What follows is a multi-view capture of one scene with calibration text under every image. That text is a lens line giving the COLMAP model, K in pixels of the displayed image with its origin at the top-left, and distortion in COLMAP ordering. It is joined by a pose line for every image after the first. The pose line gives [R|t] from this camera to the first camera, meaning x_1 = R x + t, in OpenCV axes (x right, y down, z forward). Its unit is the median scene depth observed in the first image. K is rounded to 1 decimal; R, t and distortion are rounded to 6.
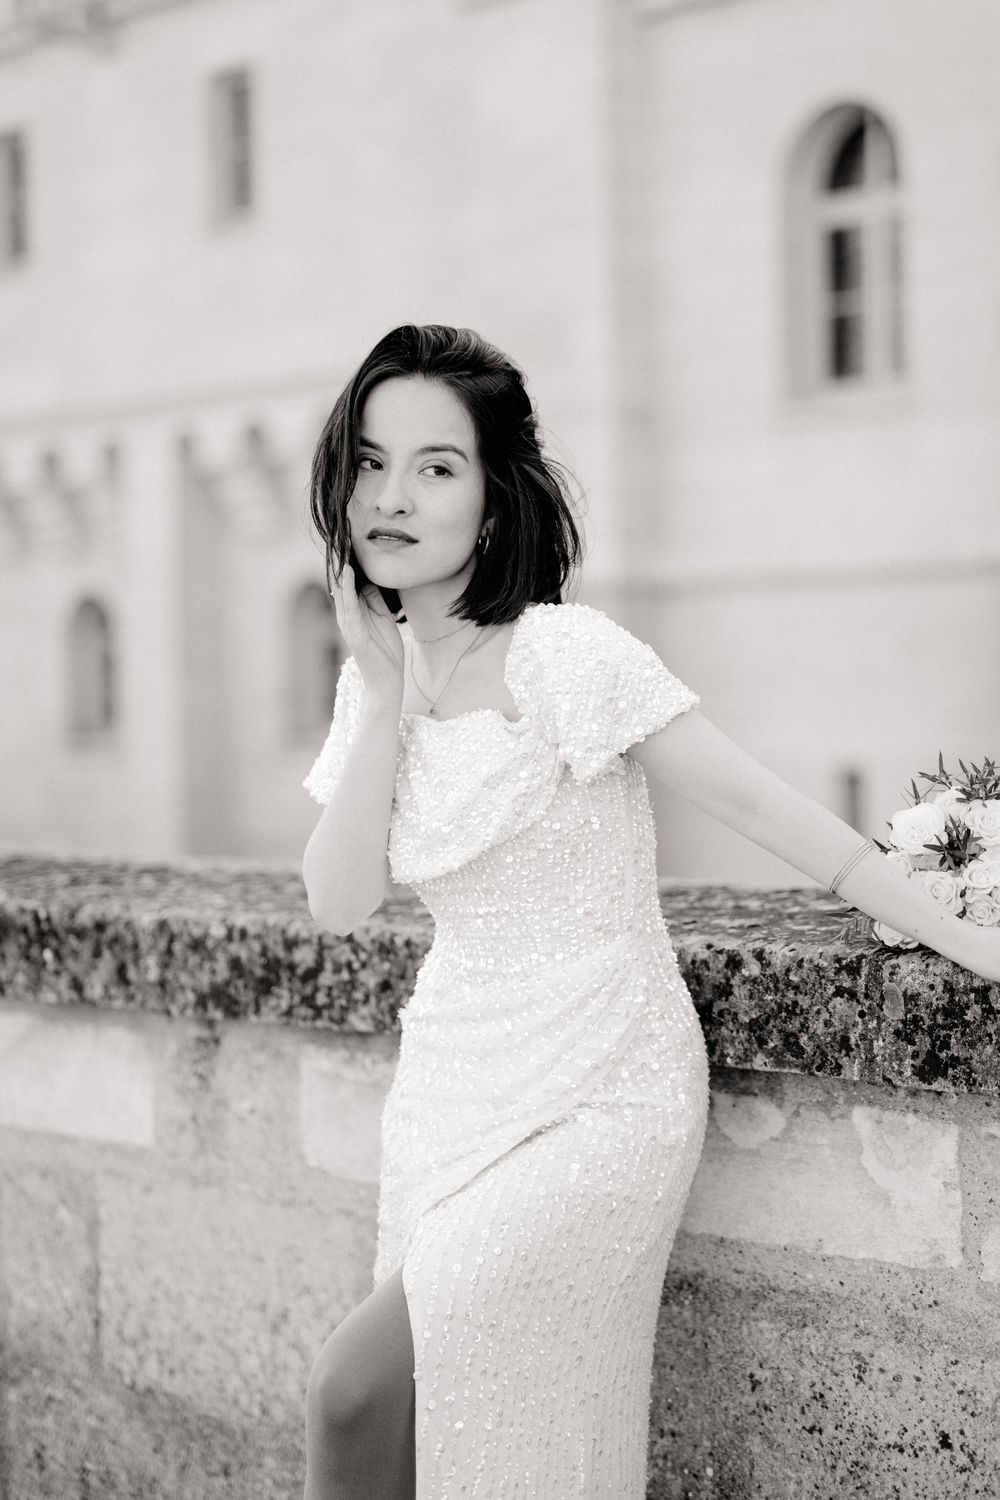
lens RADIAL K [[3232.3, 0, 454.2], [0, 3232.3, 751.8], [0, 0, 1]] dist [0.204575, -1.020643]
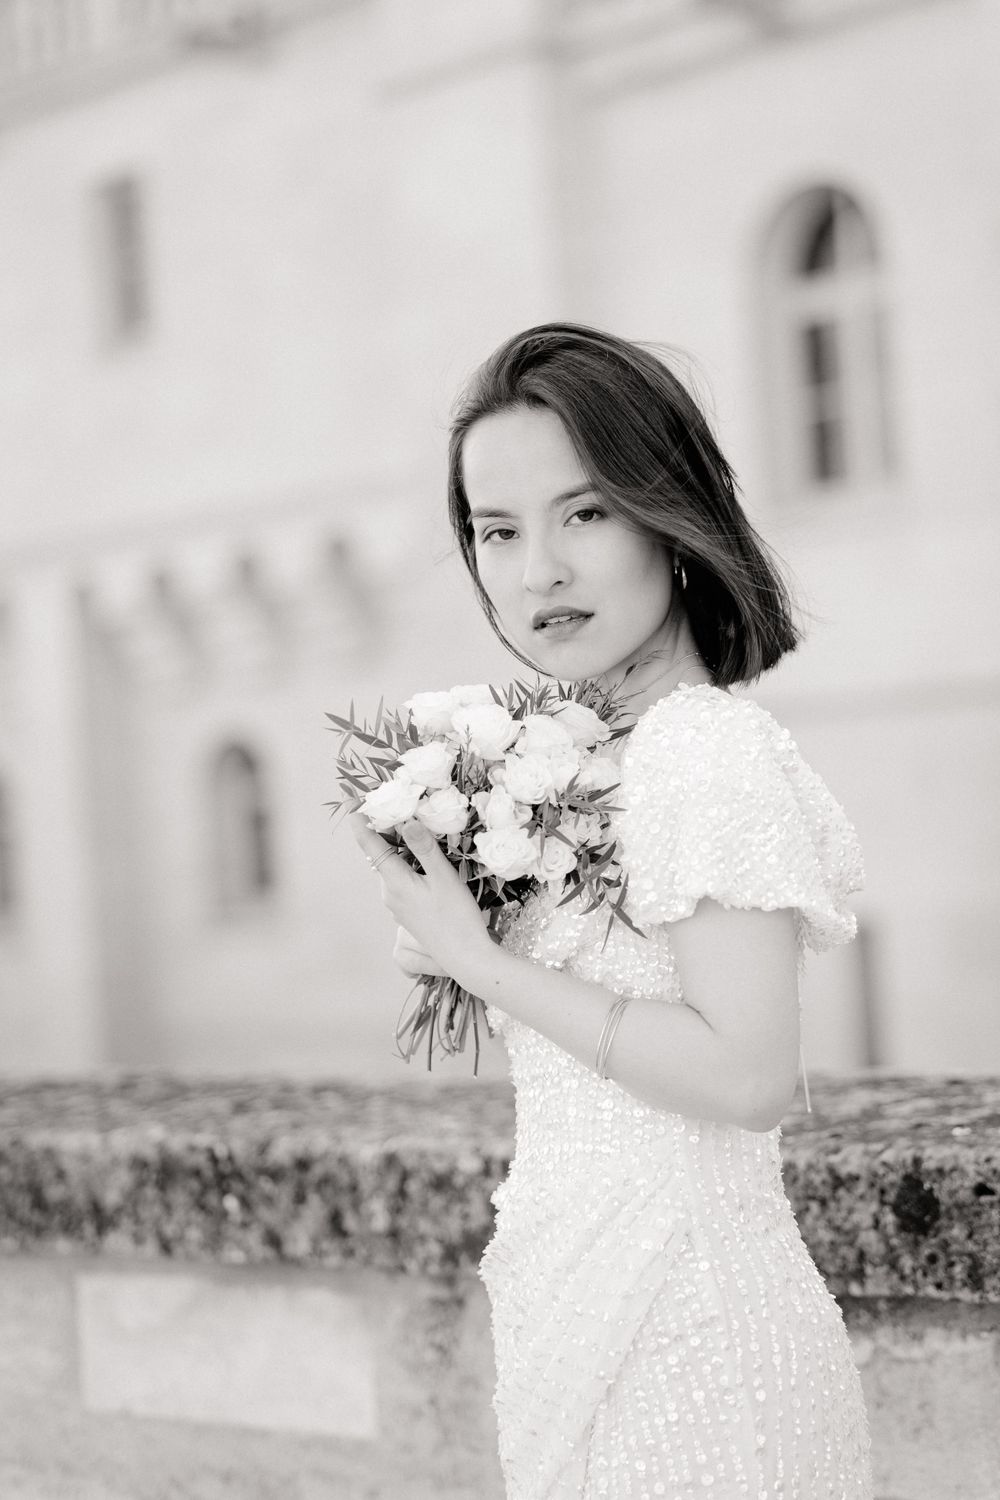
lens RADIAL K [[3523.3, 0, 498.2], [0, 3523.3, 807.6], [0, 0, 1]] dist [0.286624, -1.900568]
pose [[0.997855, -0.047891, 0.044625, -0.099752], [0.049250, 0.998340, -0.029871, -0.005458], [-0.043121, 0.032005, 0.998557, 0.133647]]
